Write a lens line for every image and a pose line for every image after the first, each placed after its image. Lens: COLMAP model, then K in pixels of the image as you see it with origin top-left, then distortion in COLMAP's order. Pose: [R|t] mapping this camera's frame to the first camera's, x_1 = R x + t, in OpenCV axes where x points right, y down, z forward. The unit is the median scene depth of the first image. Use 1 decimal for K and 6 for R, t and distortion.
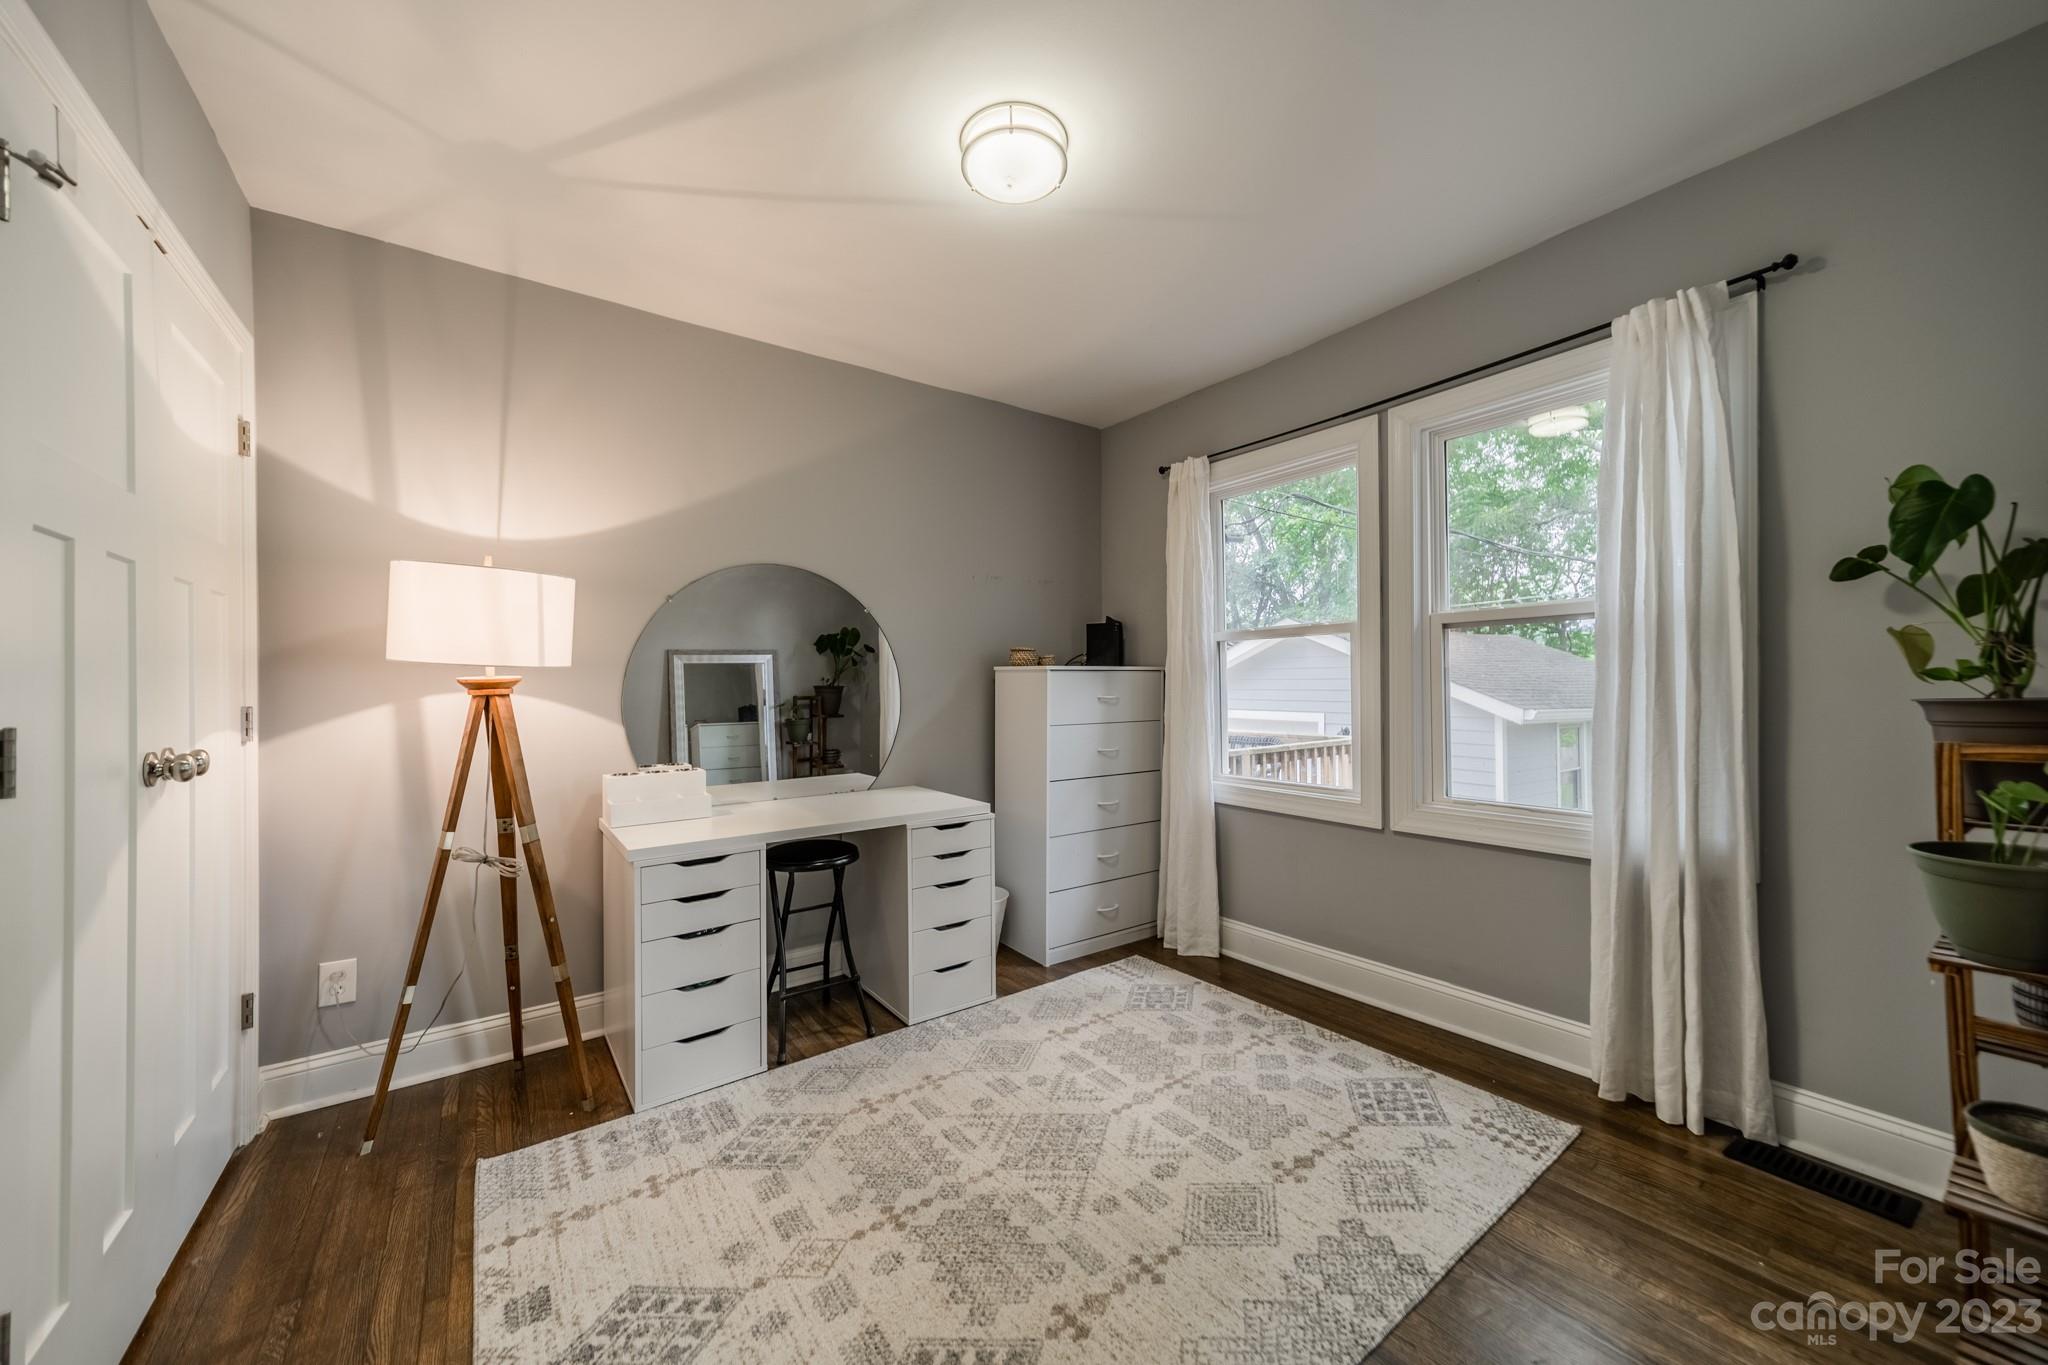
lens RADIAL K [[733.6, 0, 1025.2], [0, 733.6, 676.4], [0, 0, 1]] dist [0.008589, 0.000794]
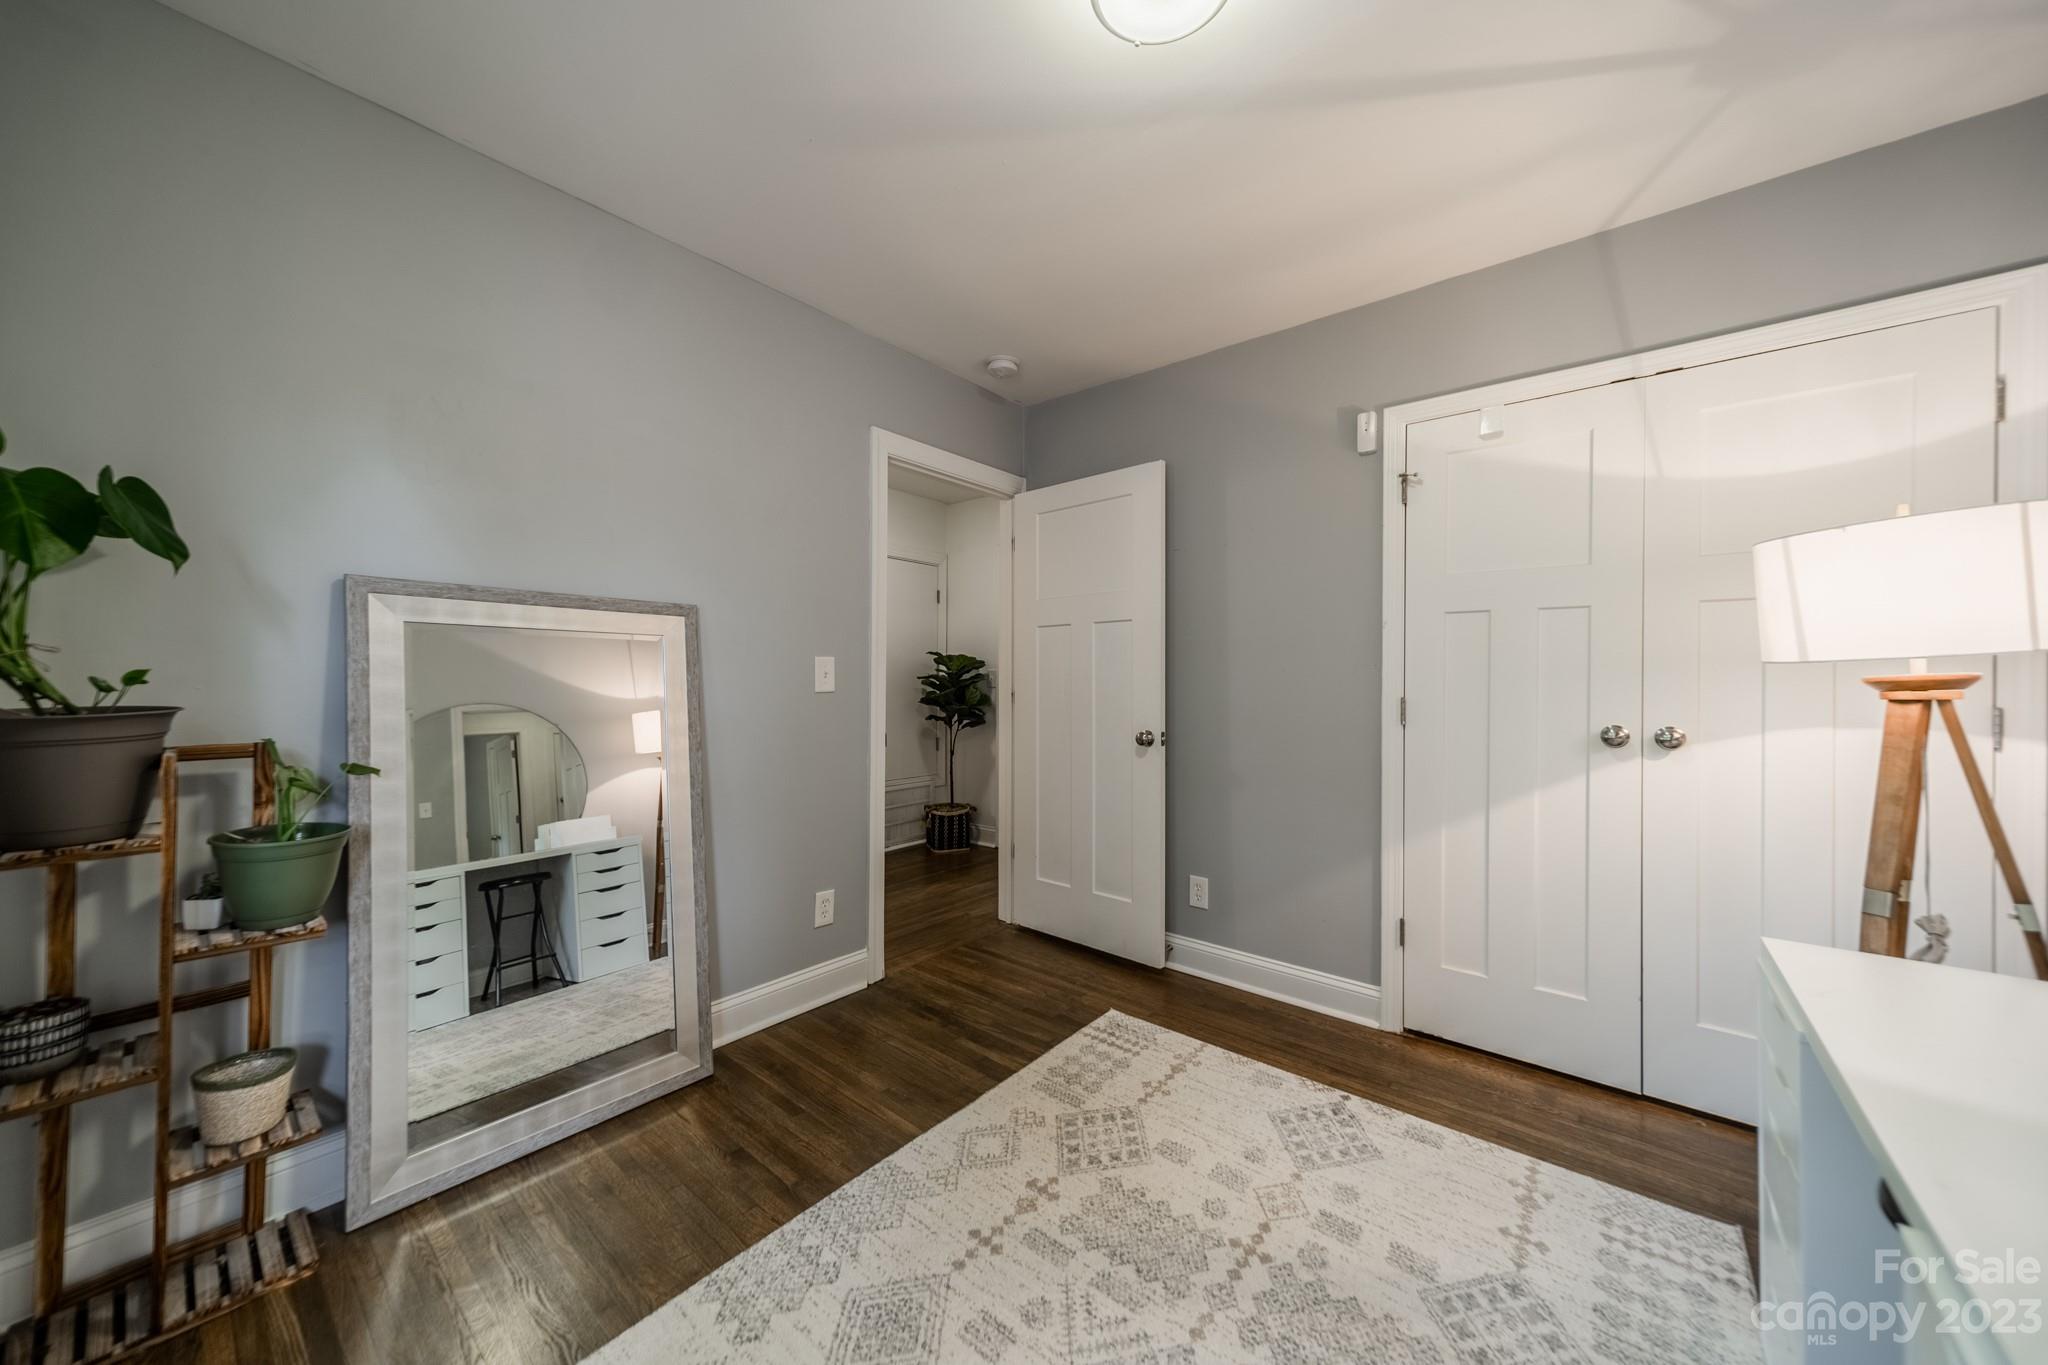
lens RADIAL K [[733.6, 0, 1025.2], [0, 733.6, 676.4], [0, 0, 1]] dist [0.008589, 0.000794]
pose [[-0.966559, 0.007344, -0.256338, 0.359643], [0.008715, 0.999953, -0.004212, -0.001883], [0.256295, -0.006306, -0.966578, 1.960570]]
